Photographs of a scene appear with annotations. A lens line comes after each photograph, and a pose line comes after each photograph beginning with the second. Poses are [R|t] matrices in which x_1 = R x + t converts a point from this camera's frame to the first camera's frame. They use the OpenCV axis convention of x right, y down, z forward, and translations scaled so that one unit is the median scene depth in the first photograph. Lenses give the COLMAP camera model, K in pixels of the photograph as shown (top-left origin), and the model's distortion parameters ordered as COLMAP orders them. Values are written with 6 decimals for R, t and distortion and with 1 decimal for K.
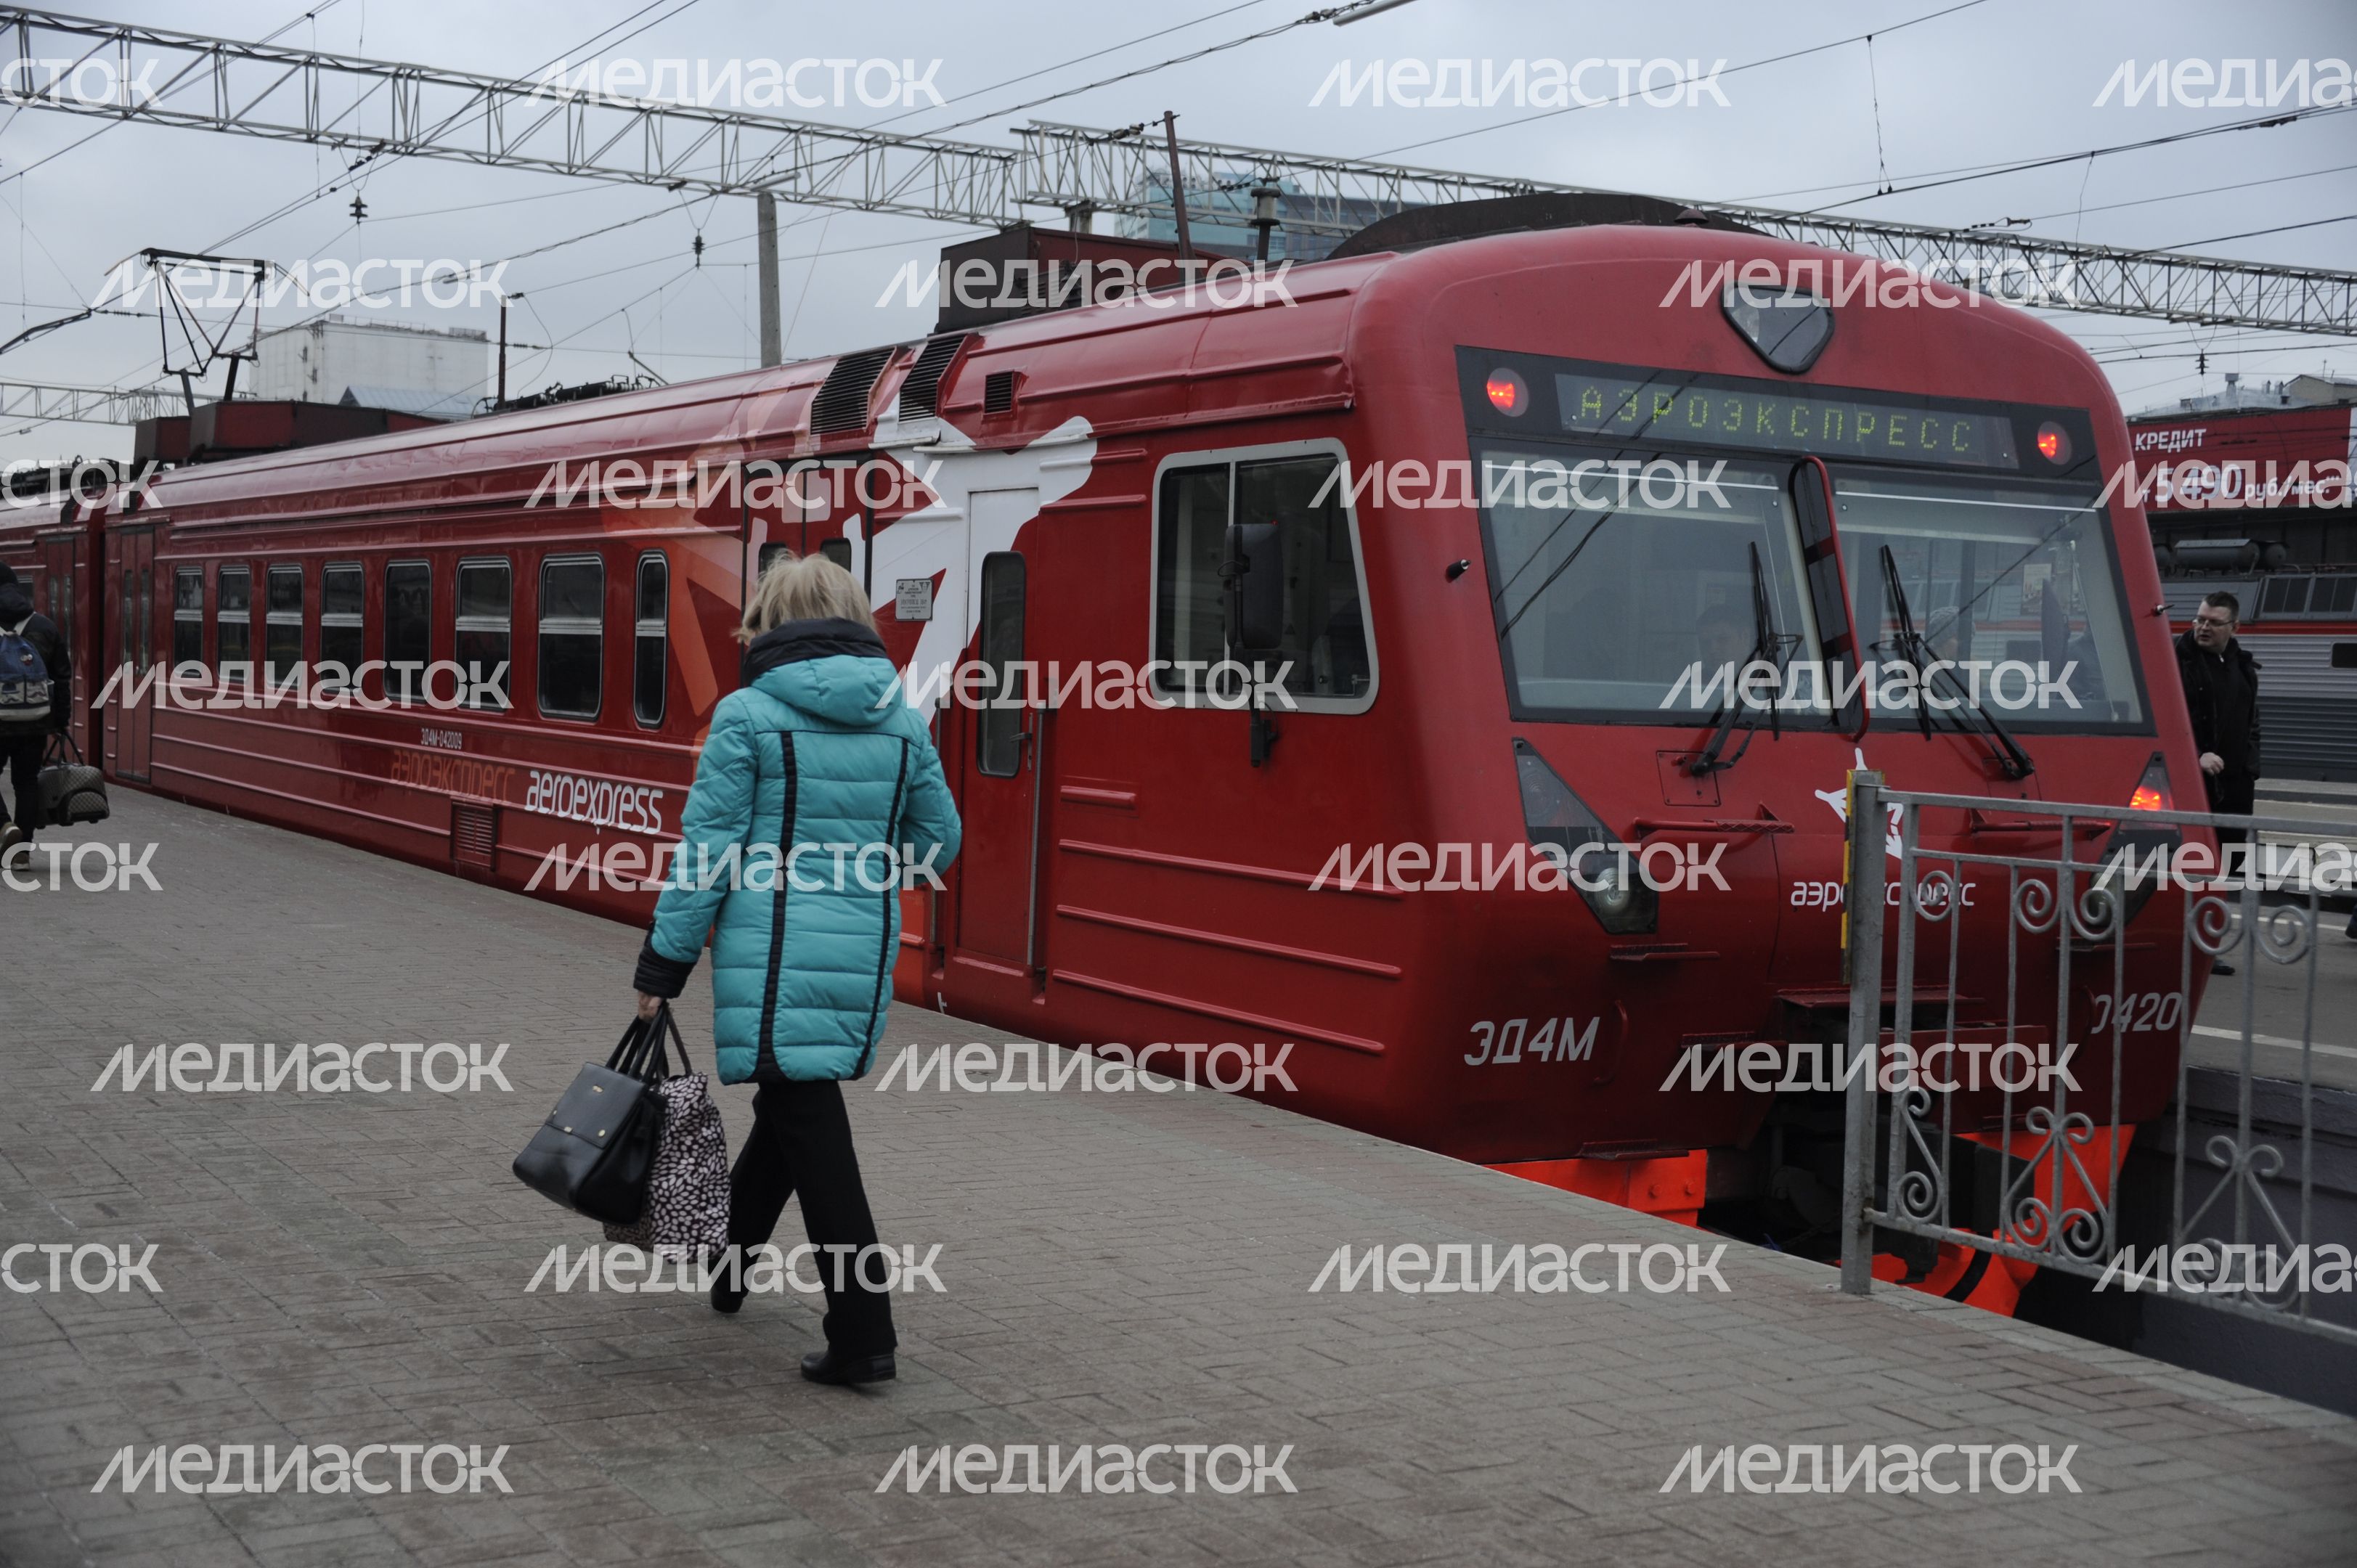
lens RADIAL K [[2917.9, 0, 1178.5], [0, 2917.9, 784.0], [0, 0, 1]] dist [0.004027, 0.819608]
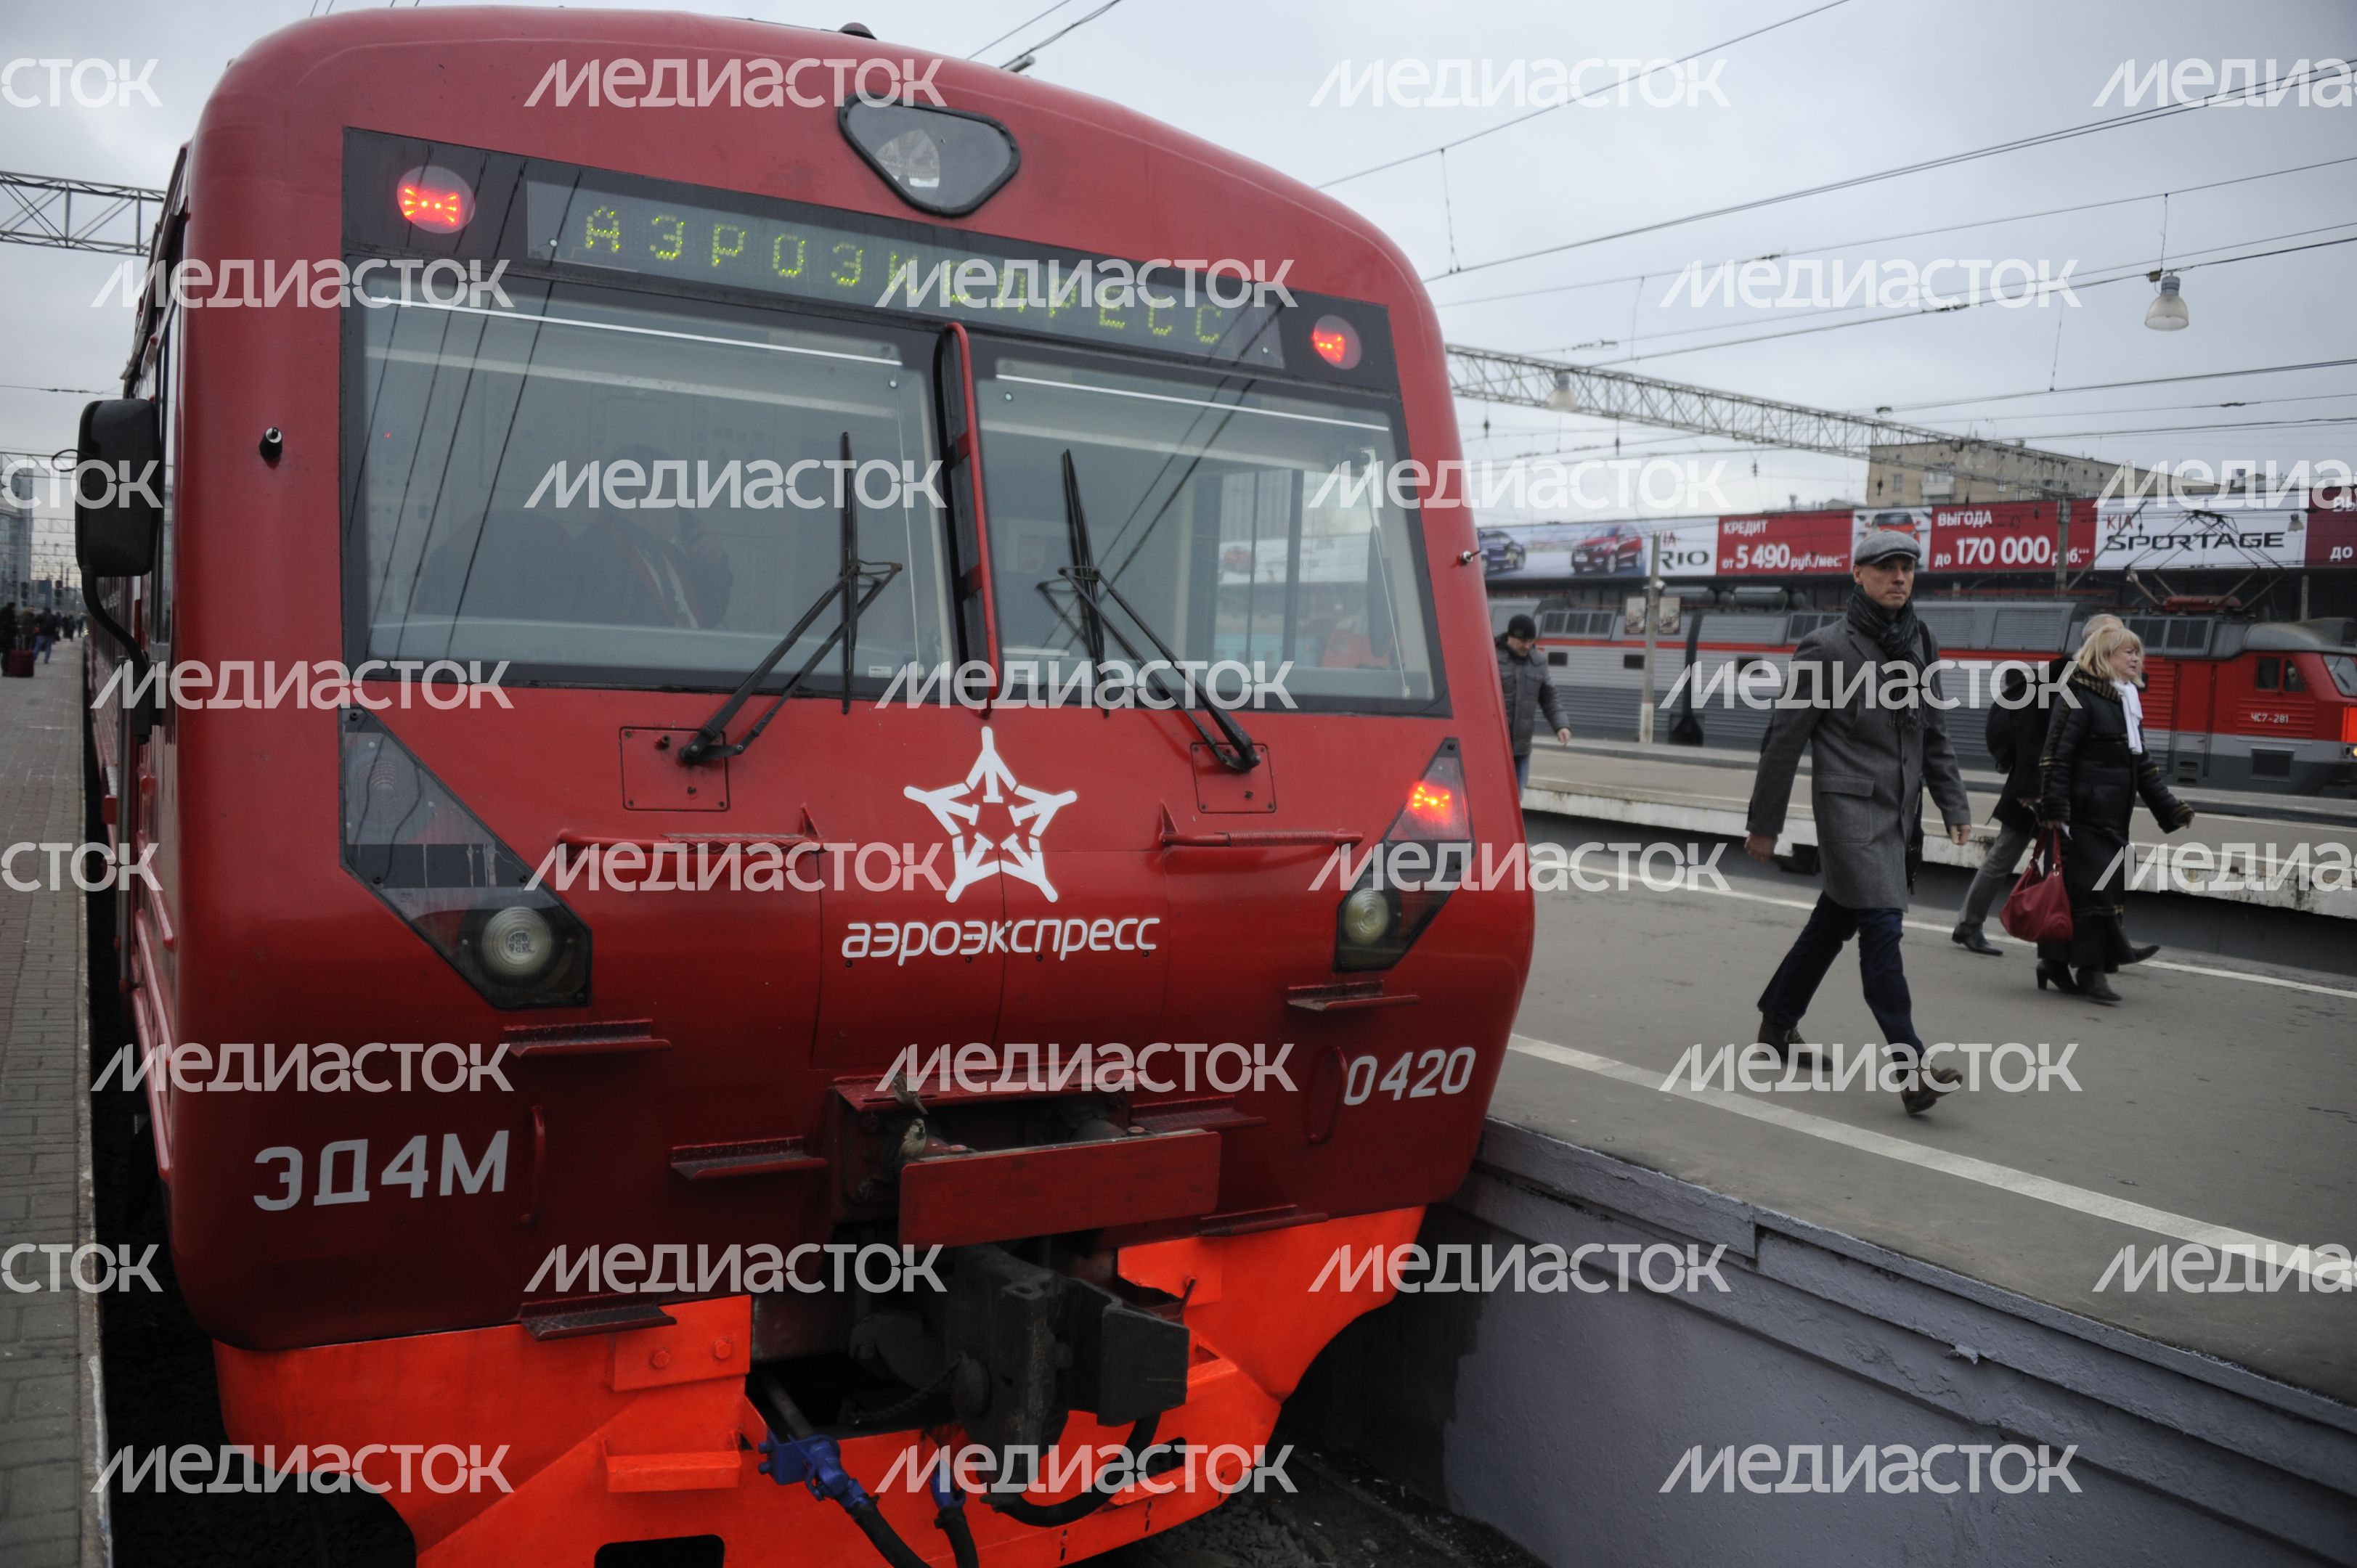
lens RADIAL K [[1870.7, 0, 1178.5], [0, 1870.7, 784.0], [0, 0, 1]] dist [-0.090508, 0.004454]
pose [[0.999712, 0.013192, 0.020035, 0.261407], [-0.013603, 0.999697, 0.020510, -0.008156], [-0.019758, -0.020777, 0.999589, 0.532717]]
